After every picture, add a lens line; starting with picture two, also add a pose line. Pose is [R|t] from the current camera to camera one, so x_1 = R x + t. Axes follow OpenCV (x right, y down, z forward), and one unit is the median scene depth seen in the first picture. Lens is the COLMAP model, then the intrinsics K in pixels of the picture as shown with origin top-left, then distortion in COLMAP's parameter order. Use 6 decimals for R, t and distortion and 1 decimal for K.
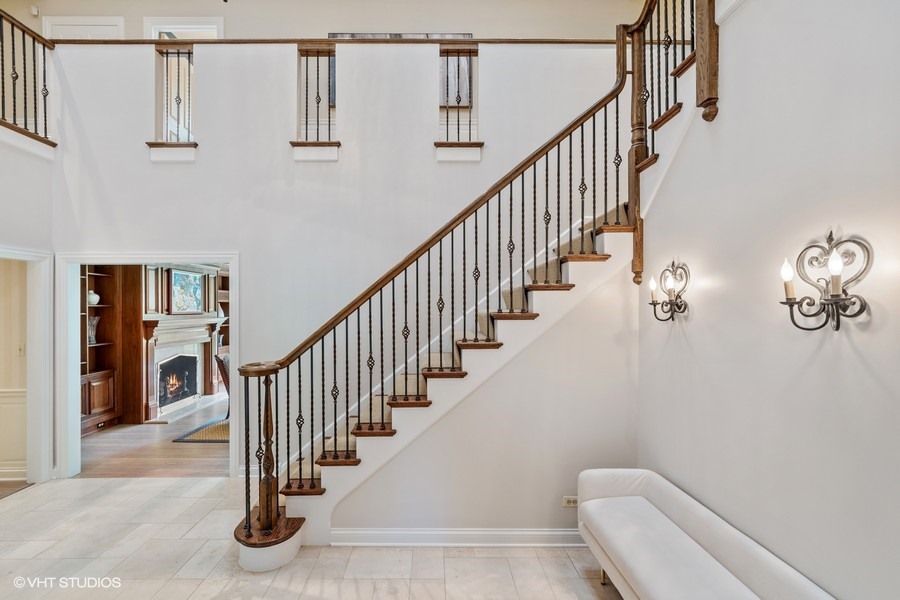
lens RADIAL K [[396.4, 0, 444.7], [0, 396.4, 302.3], [0, 0, 1]] dist [0.000680, 0.000873]
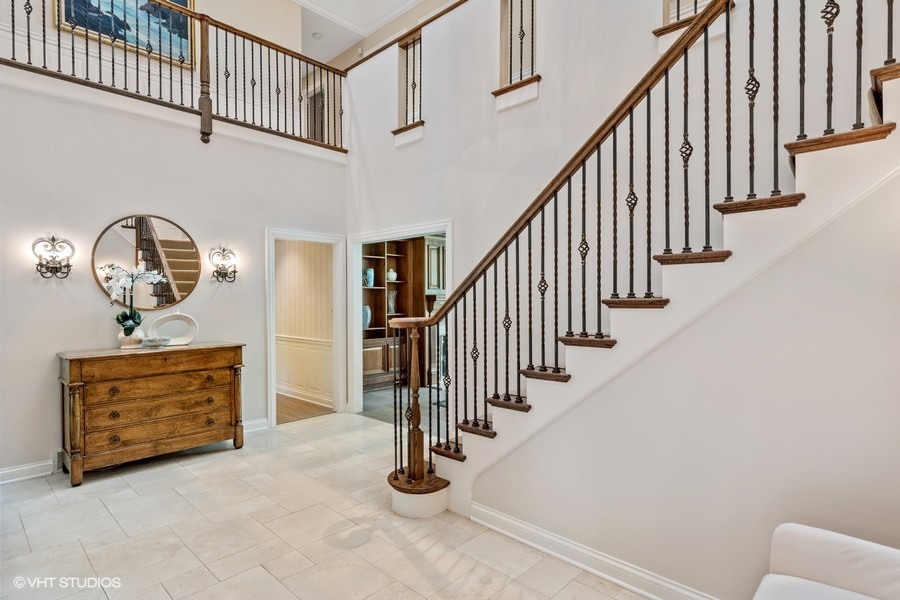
lens RADIAL K [[478.6, 0, 449.8], [0, 478.6, 301.3], [0, 0, 1]] dist [-0.003357, -0.002074]
pose [[0.710776, 0.001333, -0.703418, 0.393770], [0.012413, 0.999819, 0.014437, 0.078051], [0.703309, -0.018993, 0.710630, 0.160216]]
